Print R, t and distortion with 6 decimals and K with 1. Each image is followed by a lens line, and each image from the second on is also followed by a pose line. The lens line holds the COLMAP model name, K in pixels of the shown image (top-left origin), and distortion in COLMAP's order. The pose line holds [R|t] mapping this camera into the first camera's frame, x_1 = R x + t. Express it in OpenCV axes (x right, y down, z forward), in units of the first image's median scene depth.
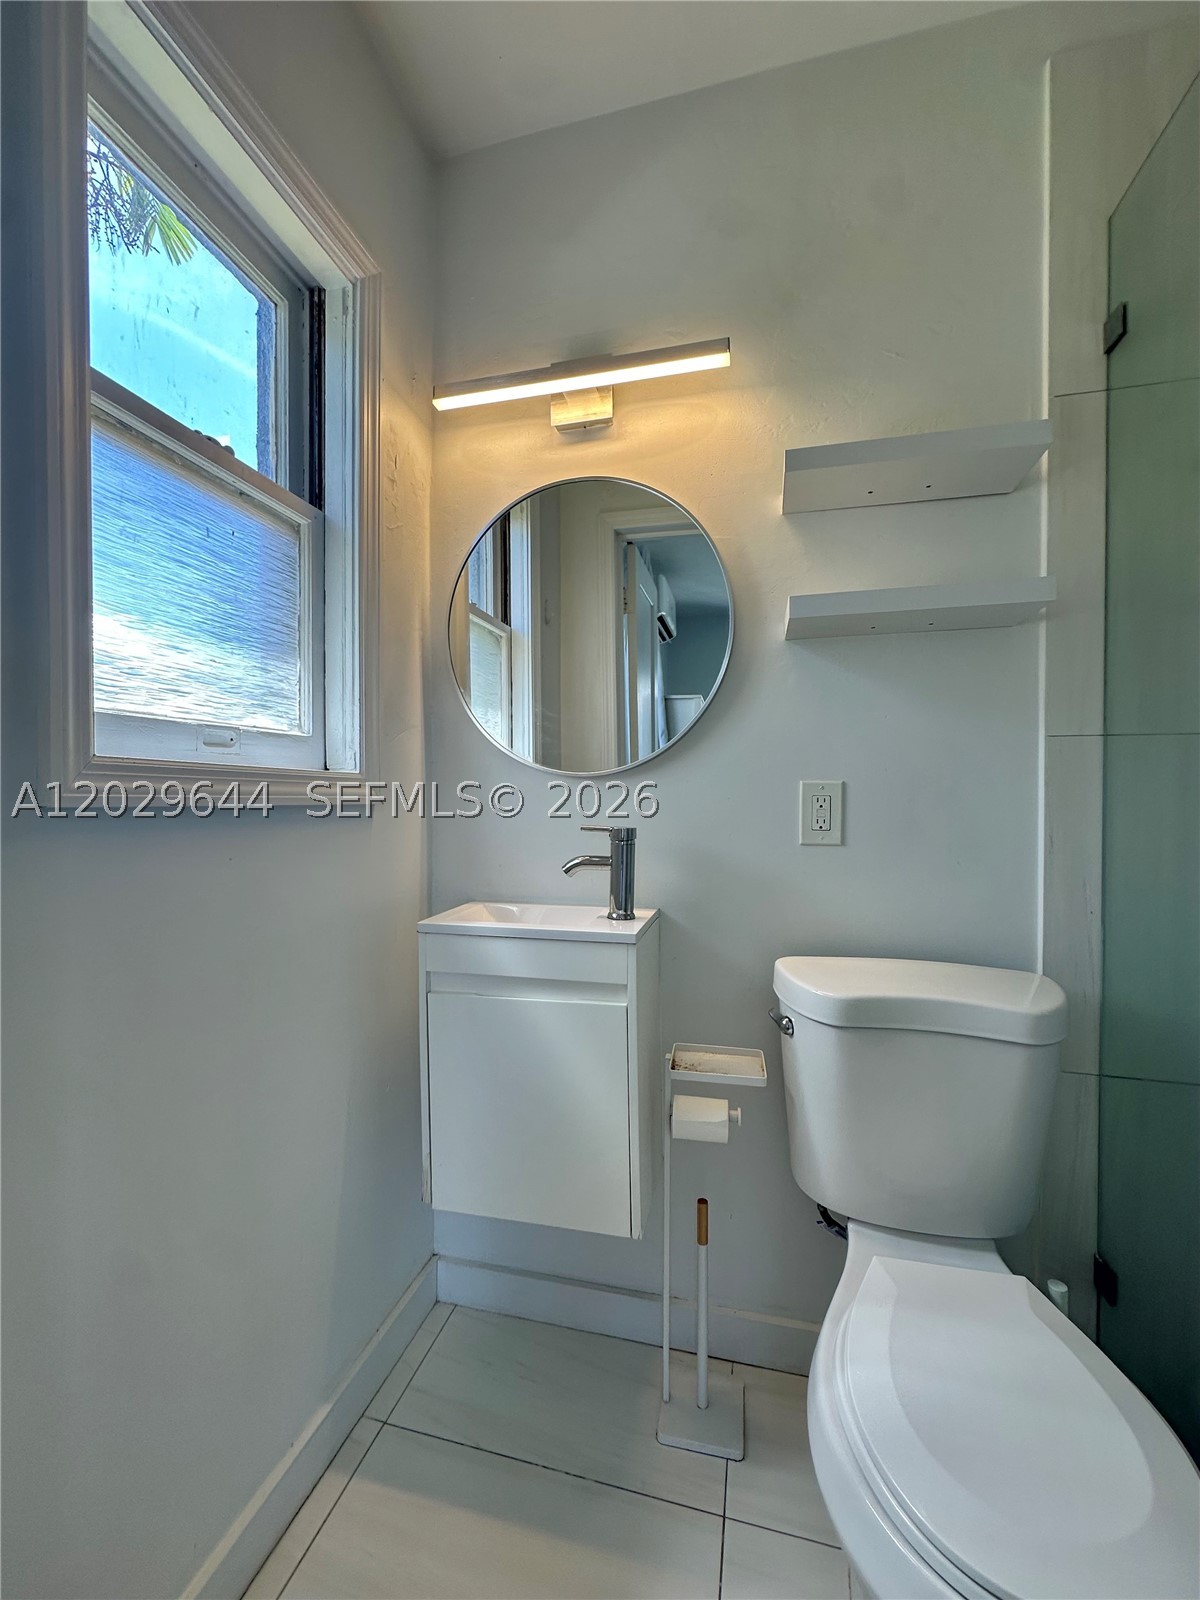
lens RADIAL K [[638.5, 0, 596.8], [0, 638.5, 797.6], [0, 0, 1]] dist [-0.006088, 0.001619]
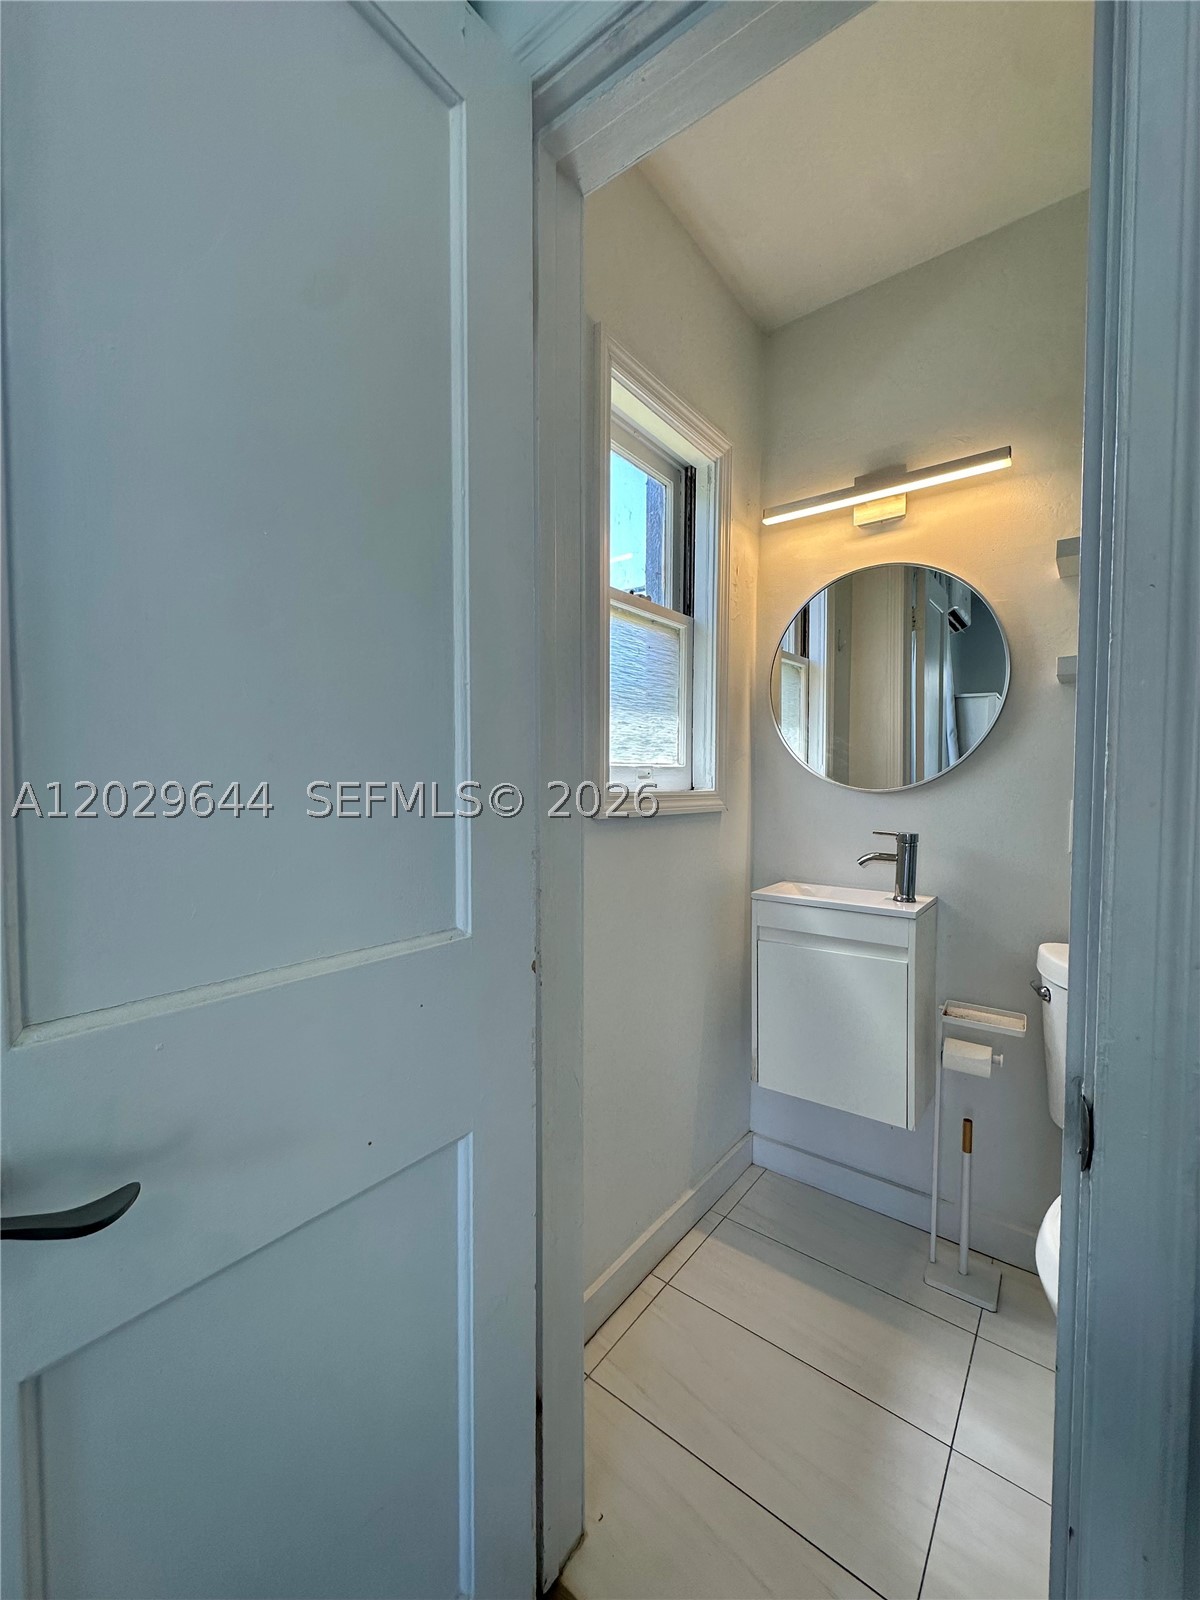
lens RADIAL K [[638.5, 0, 600.7], [0, 638.5, 799.4], [0, 0, 1]] dist [-0.006088, 0.001619]
pose [[0.918958, 0.019989, -0.393848, -0.025568], [-0.007438, 0.999415, 0.033369, -0.066065], [0.394285, -0.027735, 0.918570, -0.490939]]
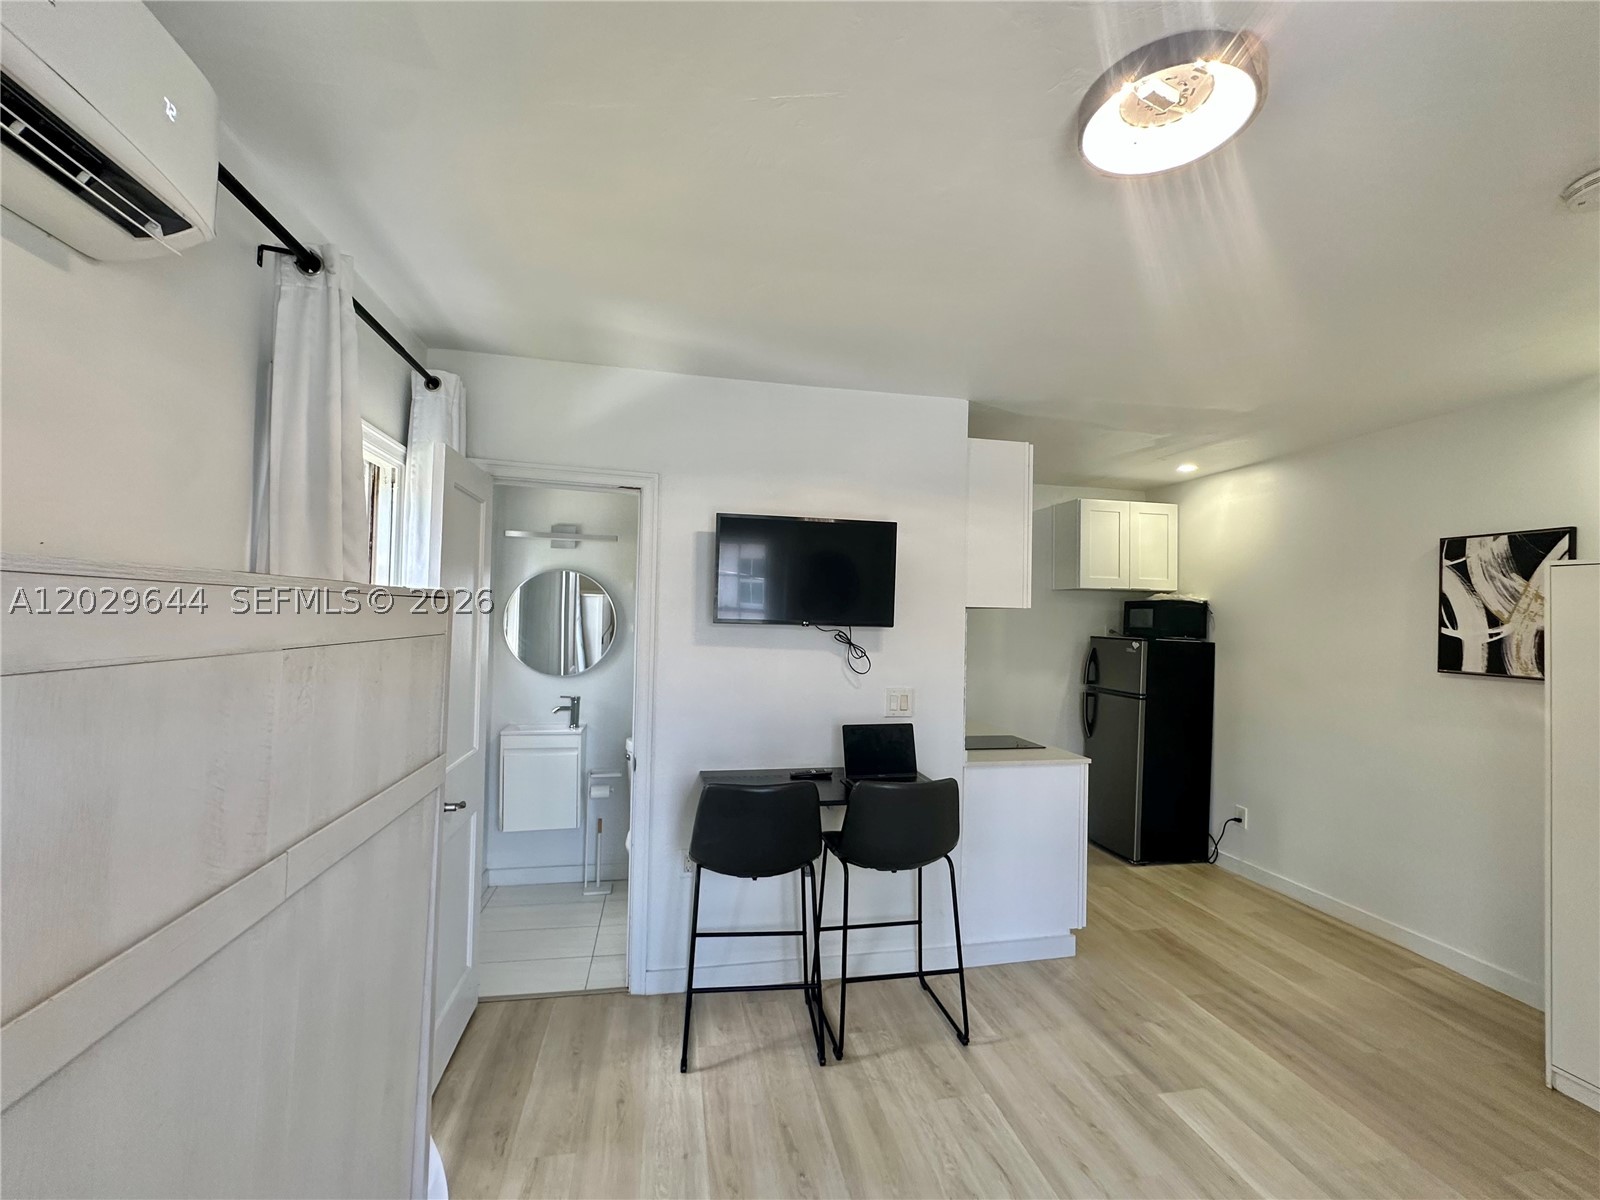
lens RADIAL K [[681.5, 0, 798.3], [0, 681.5, 601.7], [0, 0, 1]] dist [-0.003926, 0.001042]
pose [[0.902445, 0.031023, 0.429687, -0.412977], [-0.022095, 0.999424, -0.025752, -0.348193], [-0.430239, 0.013746, 0.902610, -2.385825]]
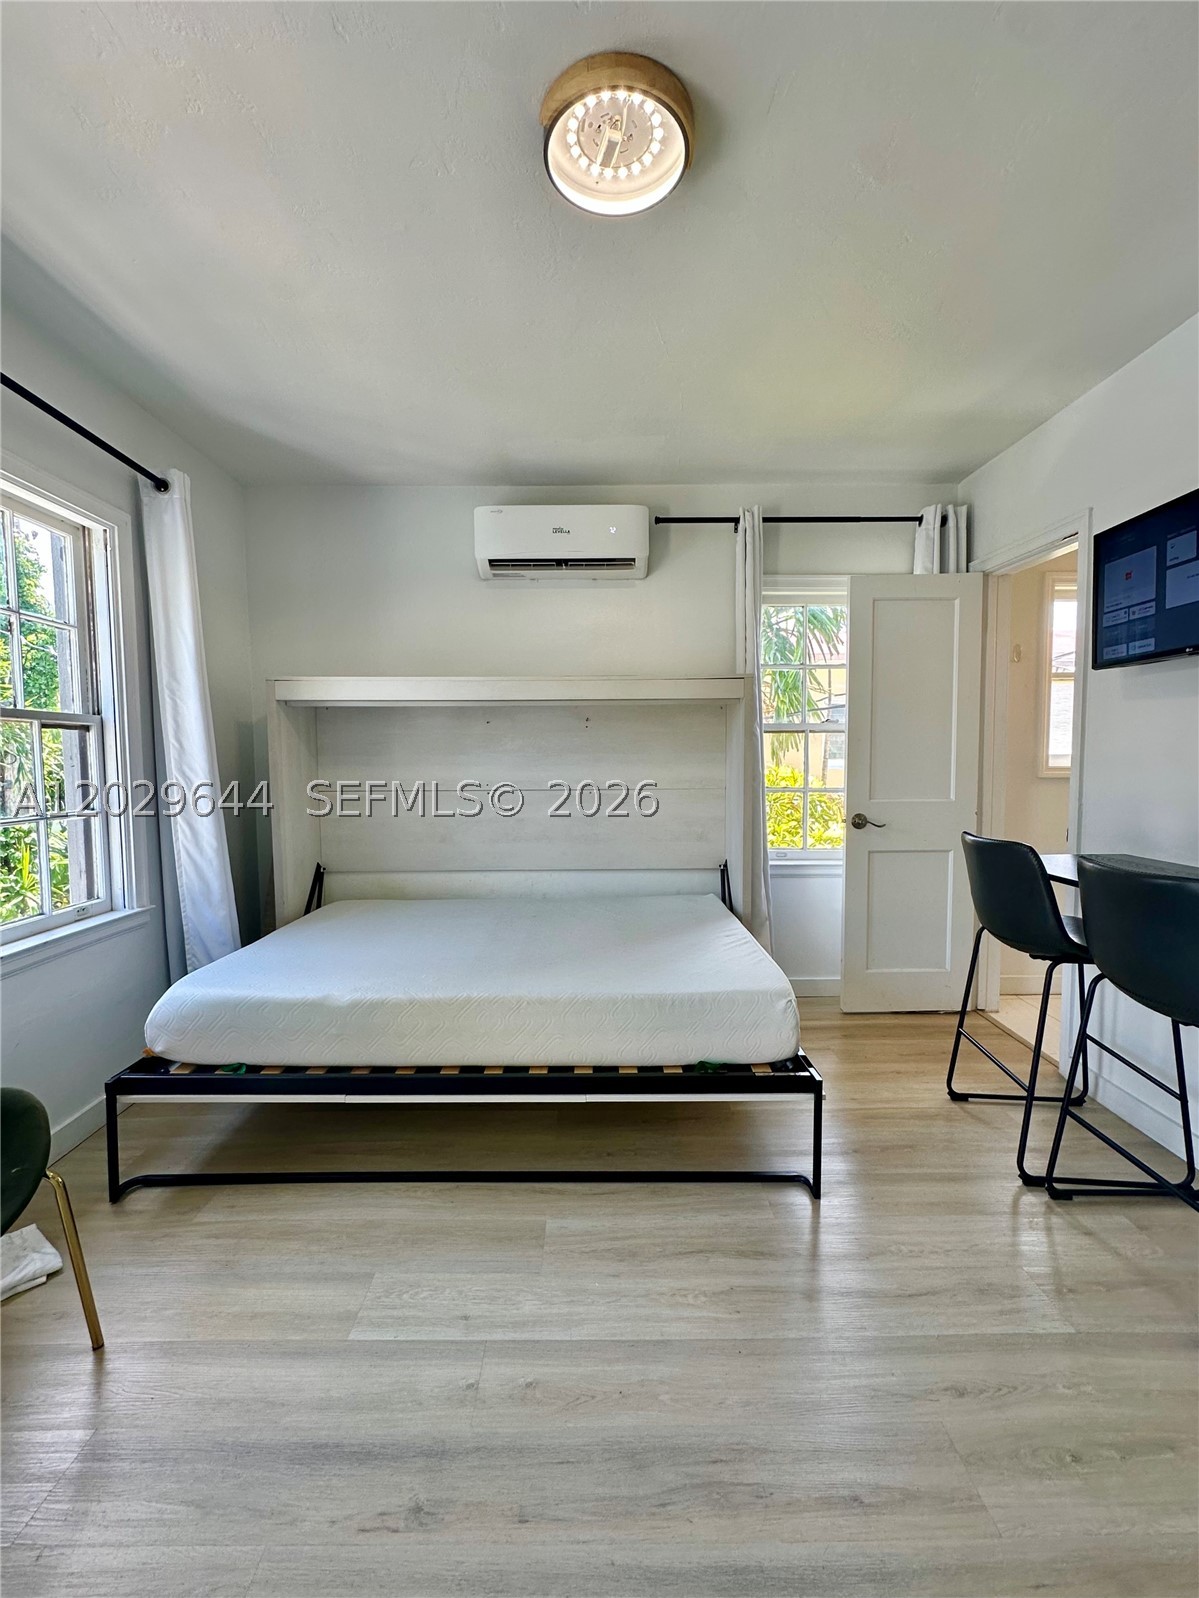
lens RADIAL K [[665.2, 0, 599.0], [0, 665.2, 799.9], [0, 0, 1]] dist [-0.007056, 0.001616]
pose [[0.256592, 0.064284, -0.964380, 1.799392], [0.002286, 0.997743, 0.067116, -0.090567], [0.966517, -0.019426, 0.255865, -2.014088]]
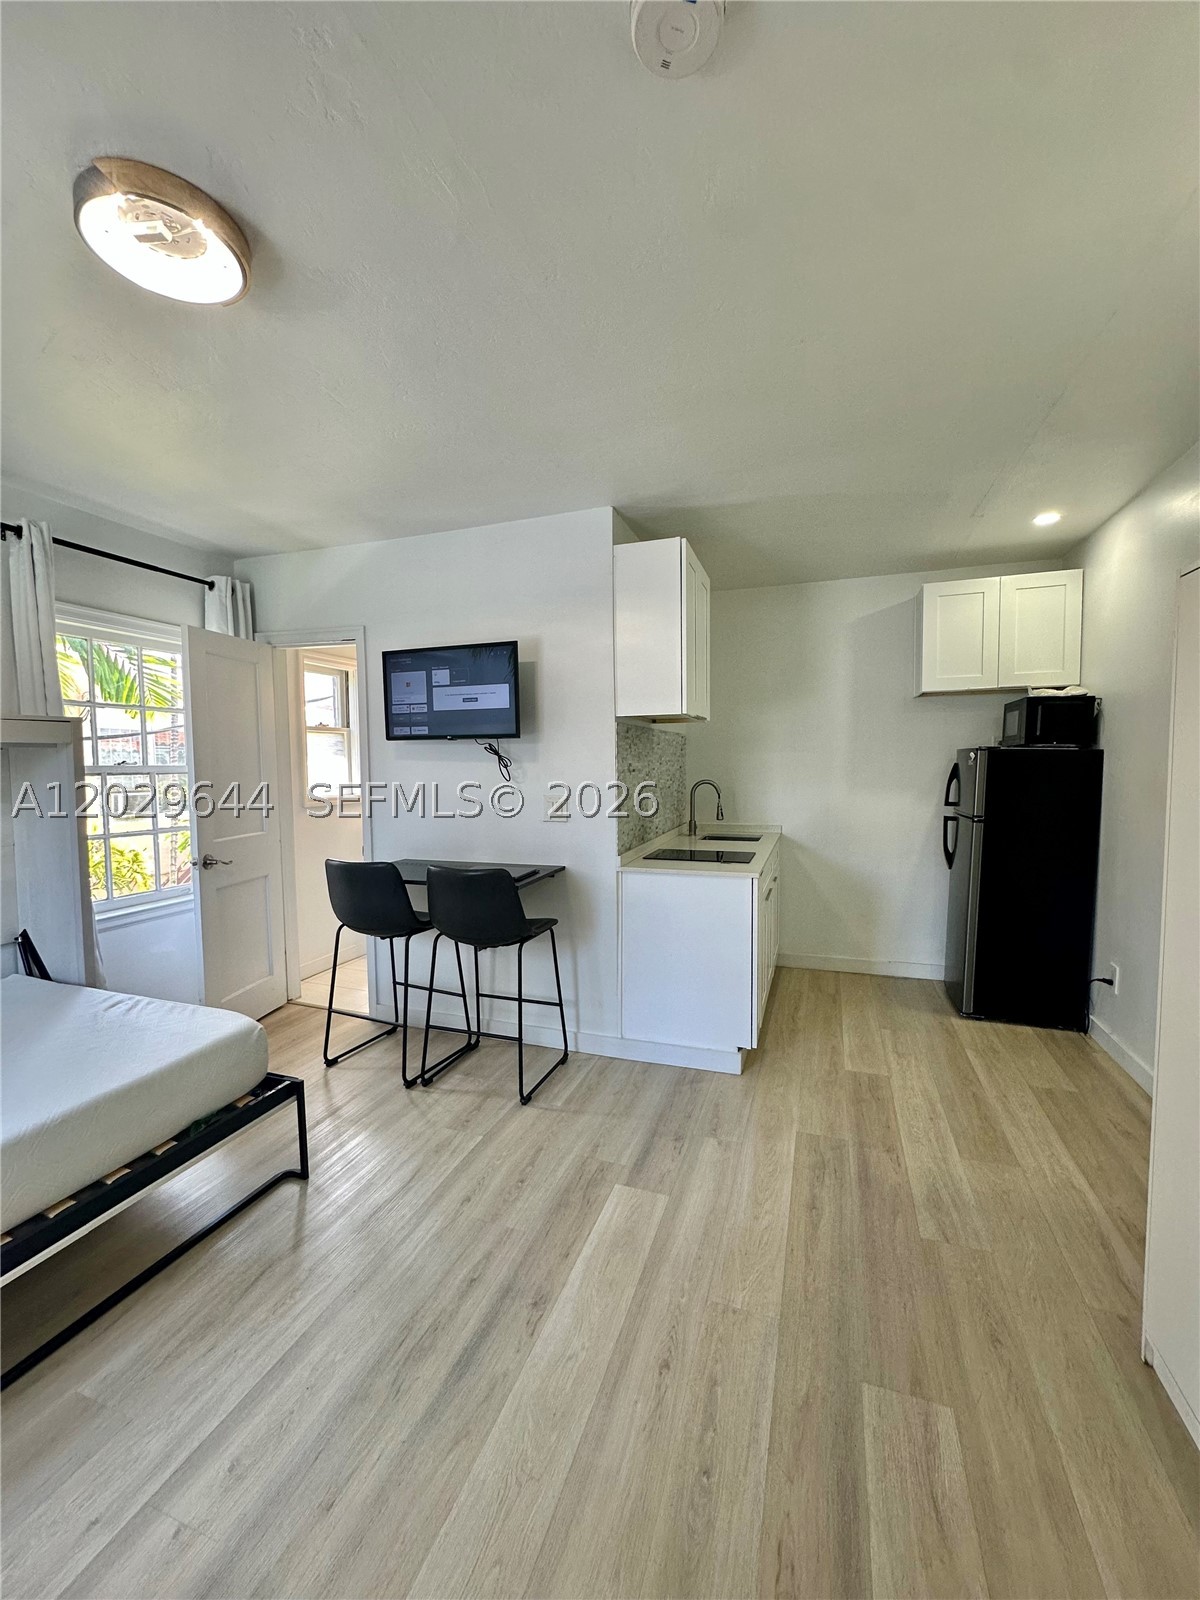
lens RADIAL K [[638.5, 0, 601.0], [0, 638.5, 801.1], [0, 0, 1]] dist [-0.006088, 0.001619]
pose [[0.995657, -0.000796, -0.093097, 1.485893], [0.006388, 0.998191, 0.059775, -0.226311], [0.092881, -0.060110, 0.993861, -2.806698]]
